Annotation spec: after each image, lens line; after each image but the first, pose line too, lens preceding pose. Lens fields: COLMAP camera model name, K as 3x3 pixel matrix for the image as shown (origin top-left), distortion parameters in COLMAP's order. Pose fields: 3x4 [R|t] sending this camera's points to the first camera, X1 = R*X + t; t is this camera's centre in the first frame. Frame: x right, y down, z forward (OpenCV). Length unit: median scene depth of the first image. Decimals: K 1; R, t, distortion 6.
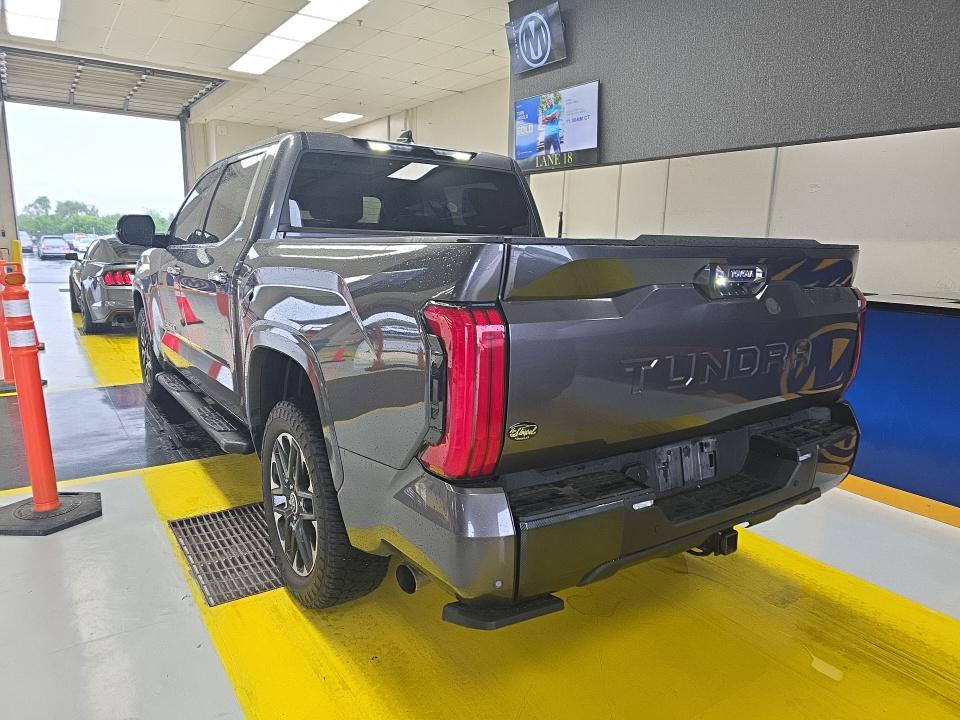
lens RADIAL K [[645.2, 0, 480.6], [0, 645.2, 364.9], [0, 0, 1]] dist [0.059191, -0.046752]
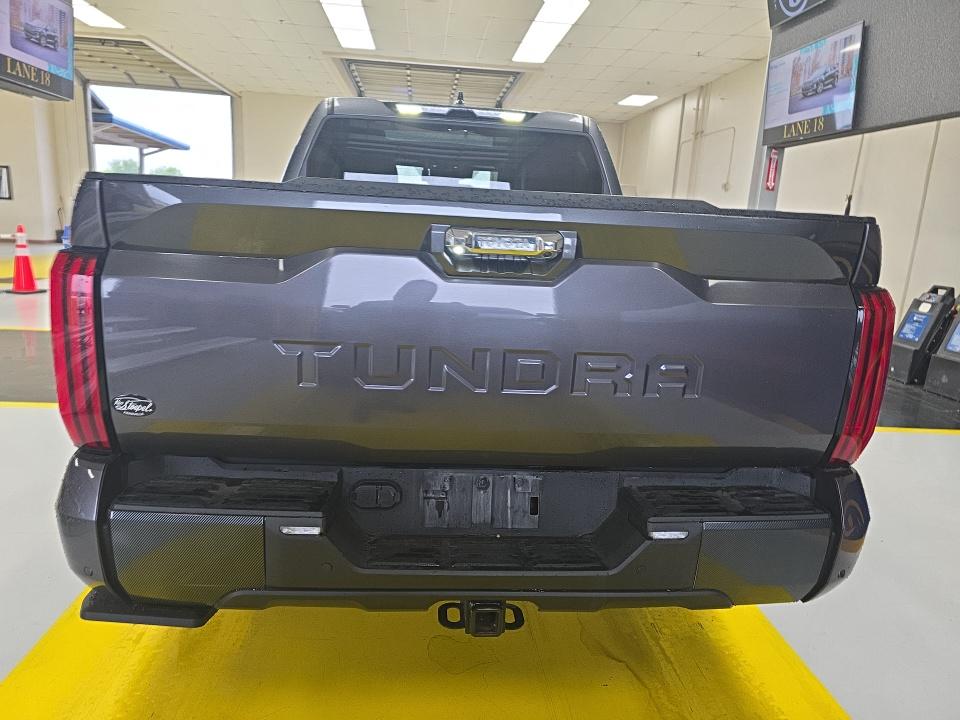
lens RADIAL K [[637.9, 0, 480.0], [0, 637.9, 360.0], [0, 0, 1]] dist [0.058343, -0.053068]
pose [[0.867097, 0.130737, -0.480677, 0.437409], [-0.126494, 0.991104, 0.041383, -0.025131], [0.481811, 0.024920, 0.875921, 0.240321]]
